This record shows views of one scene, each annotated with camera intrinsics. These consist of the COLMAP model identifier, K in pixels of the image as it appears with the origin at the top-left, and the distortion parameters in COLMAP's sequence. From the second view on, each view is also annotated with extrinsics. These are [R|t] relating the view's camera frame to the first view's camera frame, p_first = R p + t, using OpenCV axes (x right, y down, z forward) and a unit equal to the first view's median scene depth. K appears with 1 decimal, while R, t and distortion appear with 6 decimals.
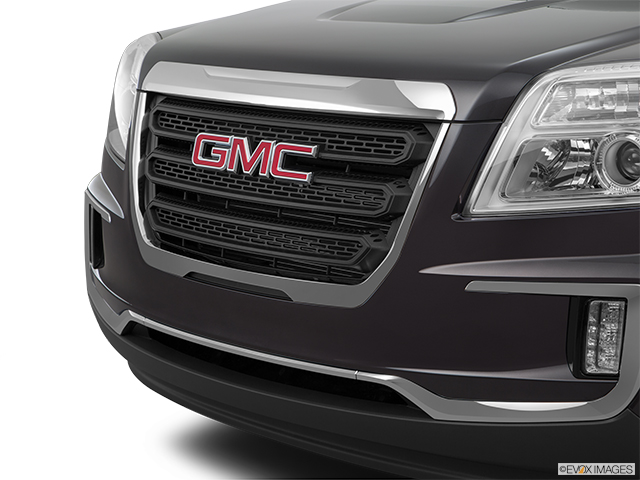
lens RADIAL K [[1454.2, 0, 355.4], [0, 1454.2, 232.4], [0, 0, 1]] dist [0.224319, 0.000000]
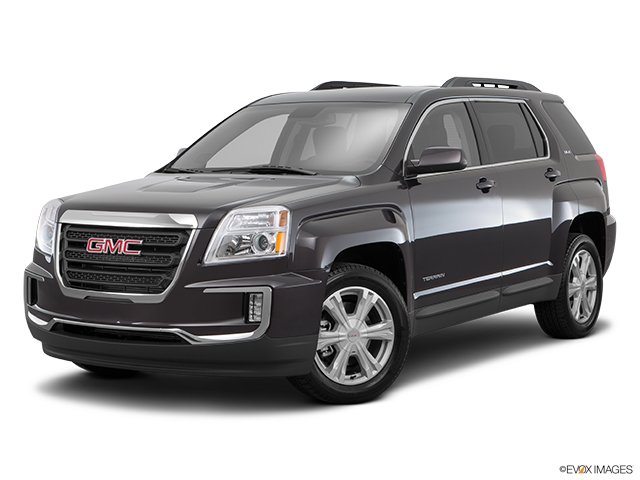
lens RADIAL K [[1297.3, 0, 324.2], [0, 1297.3, 239.9], [0, 0, 1]] dist [0.156956, 0.000000]
pose [[0.984101, -0.019404, 0.176545, -0.116886], [0.038113, 0.993929, -0.103209, 0.188053], [-0.173471, 0.108296, 0.978867, -1.286249]]
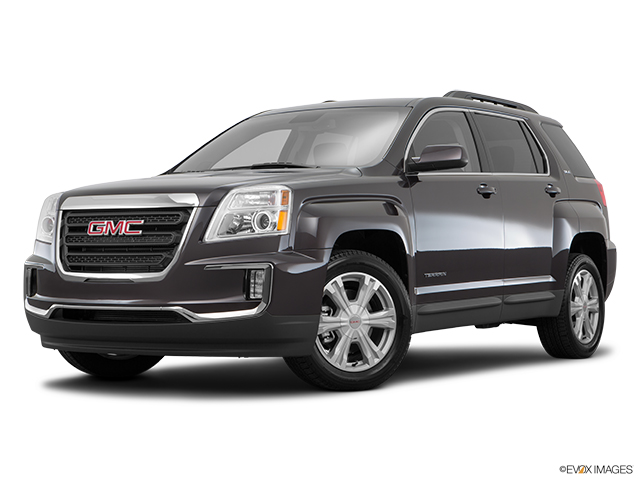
lens RADIAL K [[1297.3, 0, 319.0], [0, 1297.3, 239.3], [0, 0, 1]] dist [0.156956, 0.000000]
pose [[0.984377, -0.004468, 0.176014, -0.126414], [0.037866, 0.981658, -0.186851, 0.412748], [-0.171951, 0.190597, 0.966491, -1.242169]]
